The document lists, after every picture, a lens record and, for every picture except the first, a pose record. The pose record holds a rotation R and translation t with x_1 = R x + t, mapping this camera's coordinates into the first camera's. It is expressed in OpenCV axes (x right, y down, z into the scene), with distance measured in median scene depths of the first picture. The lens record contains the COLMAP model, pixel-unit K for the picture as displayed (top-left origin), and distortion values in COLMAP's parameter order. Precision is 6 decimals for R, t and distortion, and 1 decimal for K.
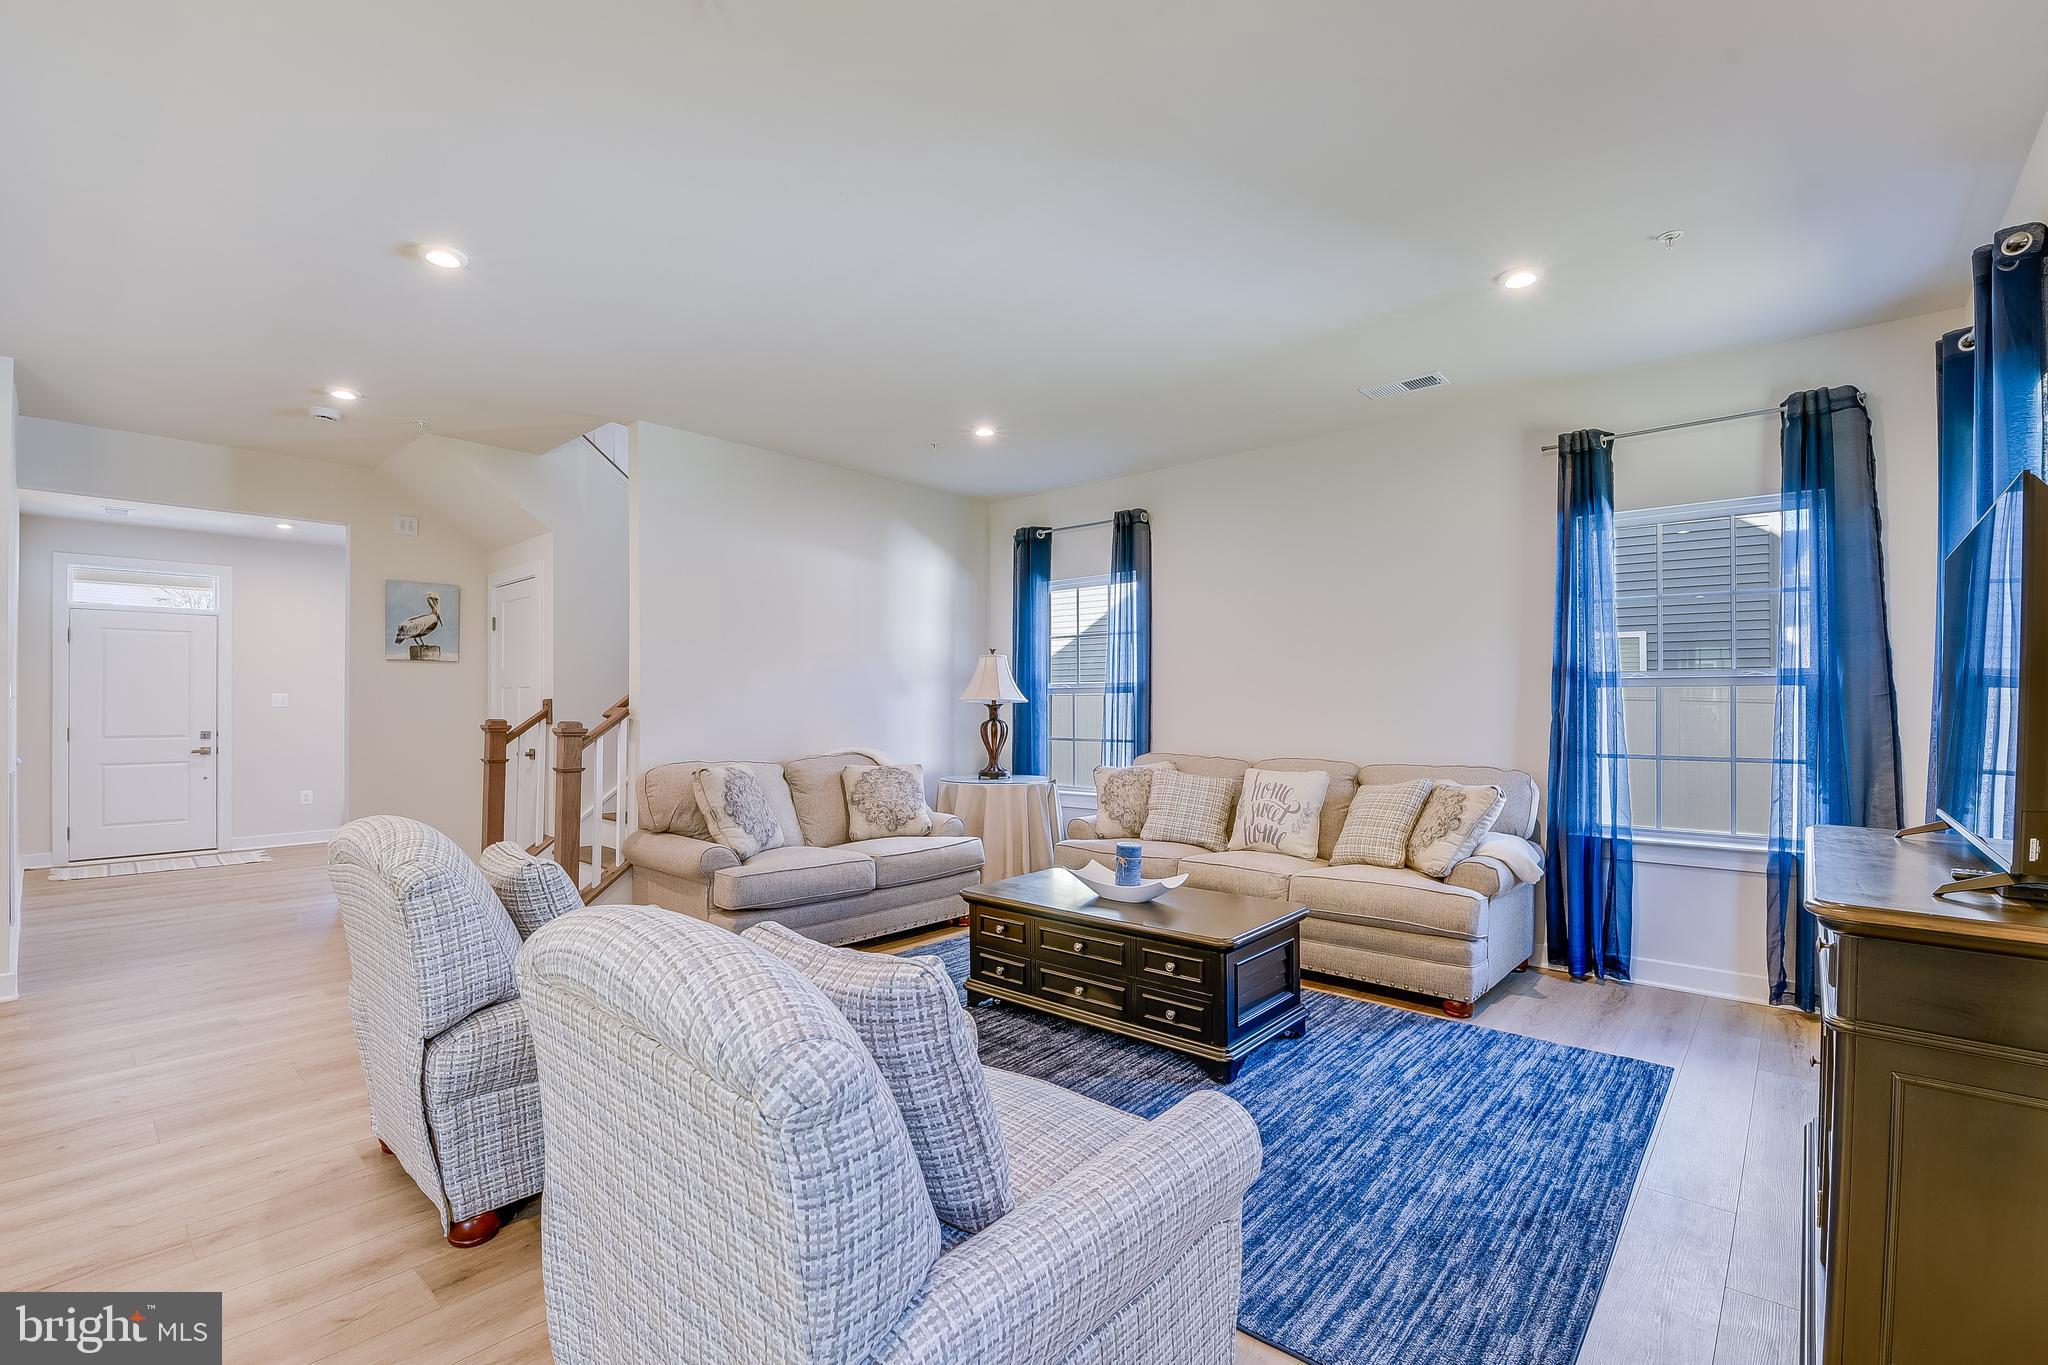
lens RADIAL K [[899.9, 0, 1024.0], [0, 899.9, 682.5], [0, 0, 1]] dist [0.002038, -0.000093]
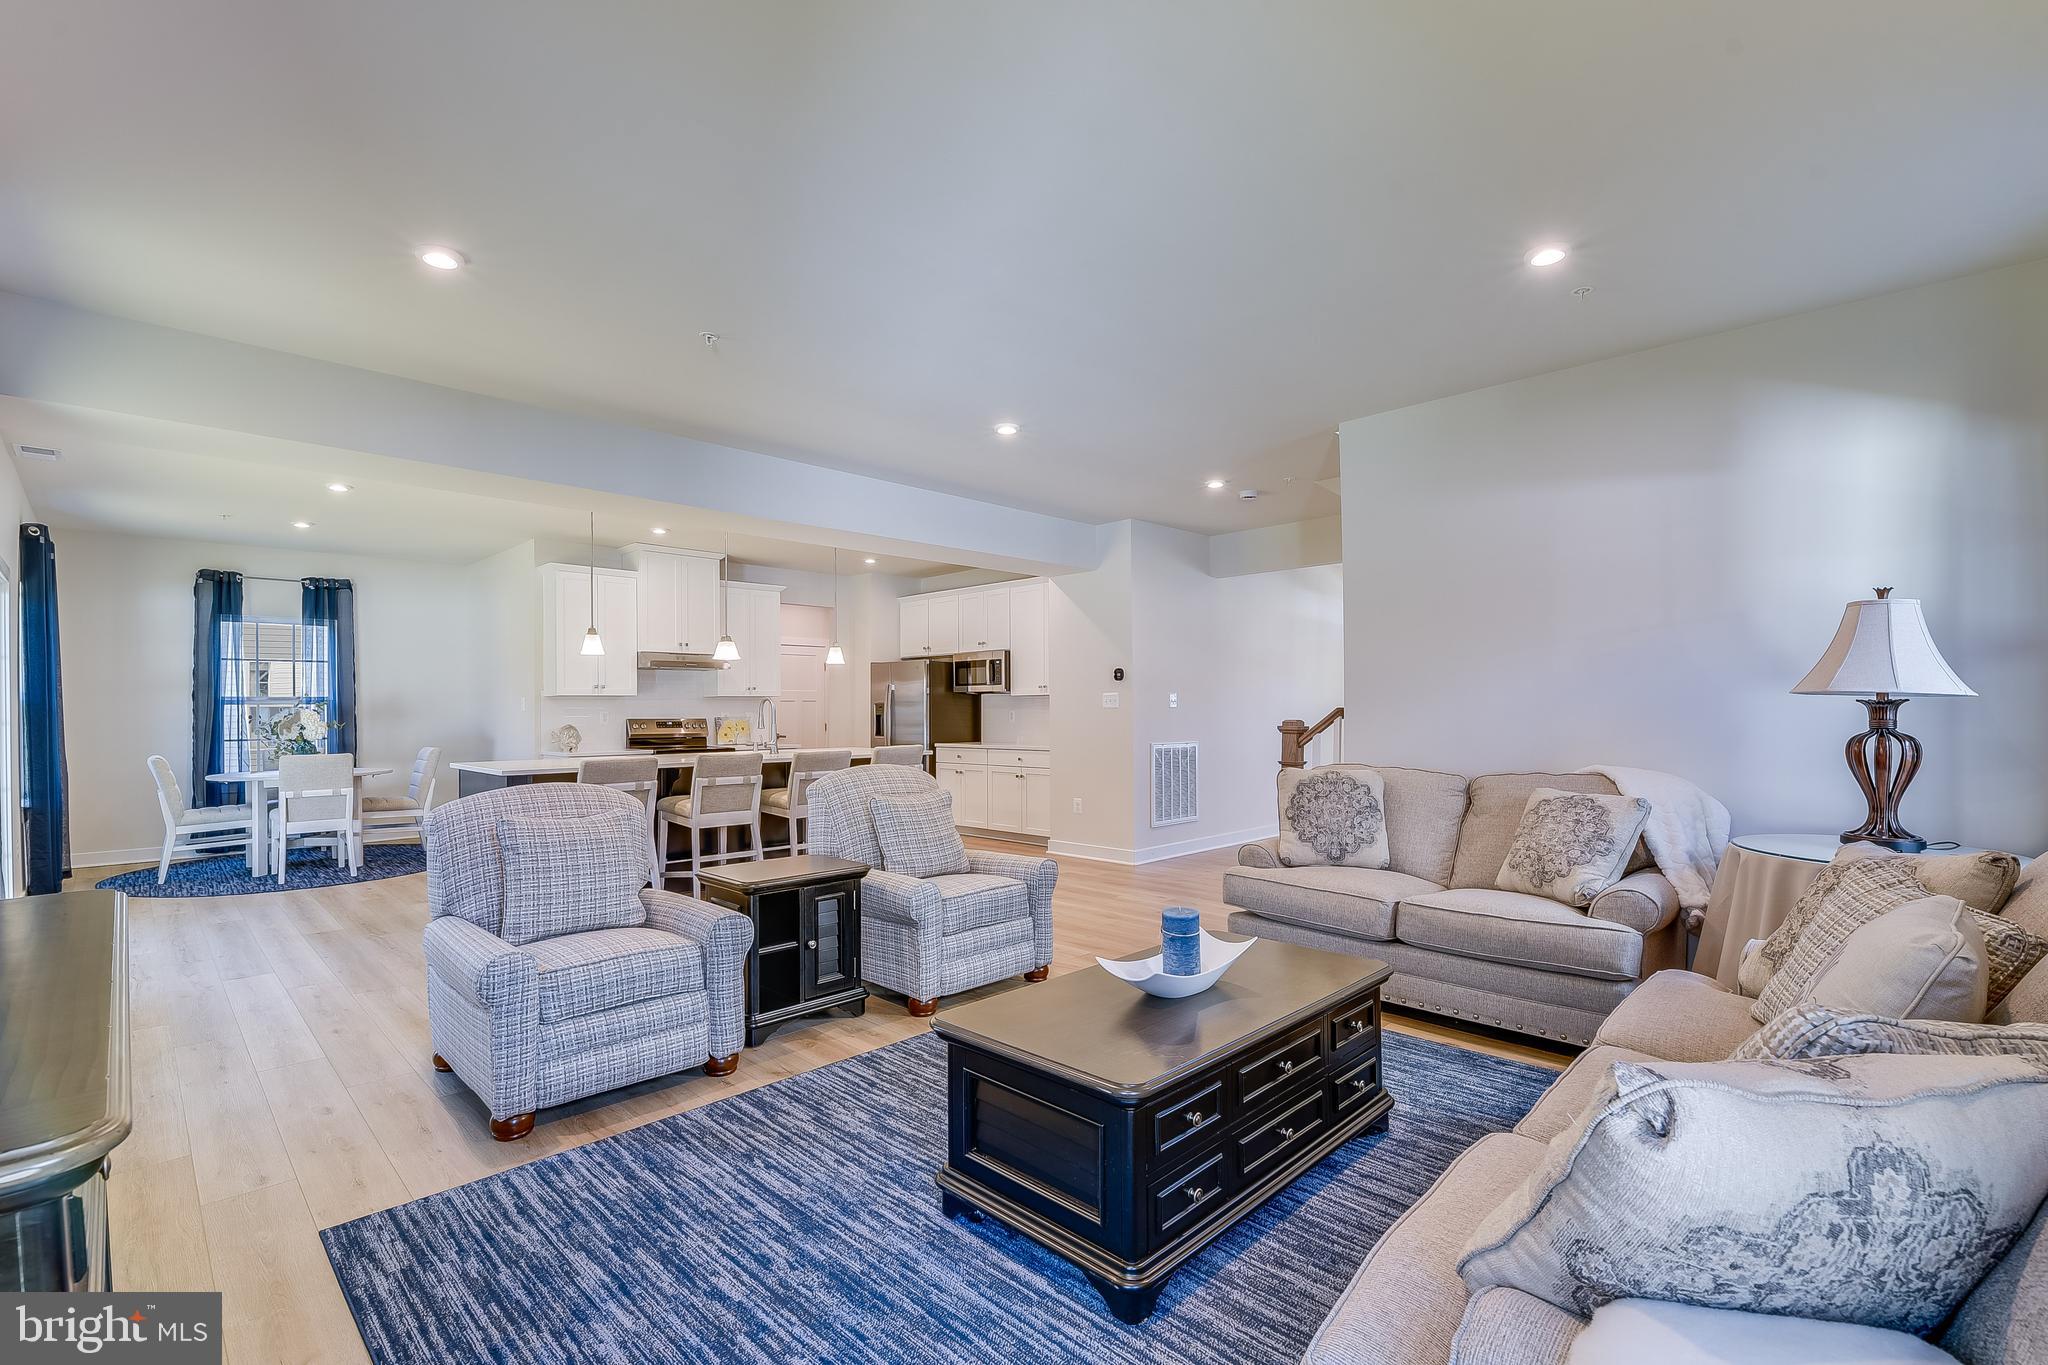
lens RADIAL K [[887.4, 0, 1027.7], [0, 887.4, 726.5], [0, 0, 1]] dist [0.001695, 0.000417]
pose [[-0.056592, 0.020430, -0.998188, 1.295747], [0.040742, 0.999005, 0.018137, 0.028940], [0.997566, -0.039642, -0.057368, 1.511967]]
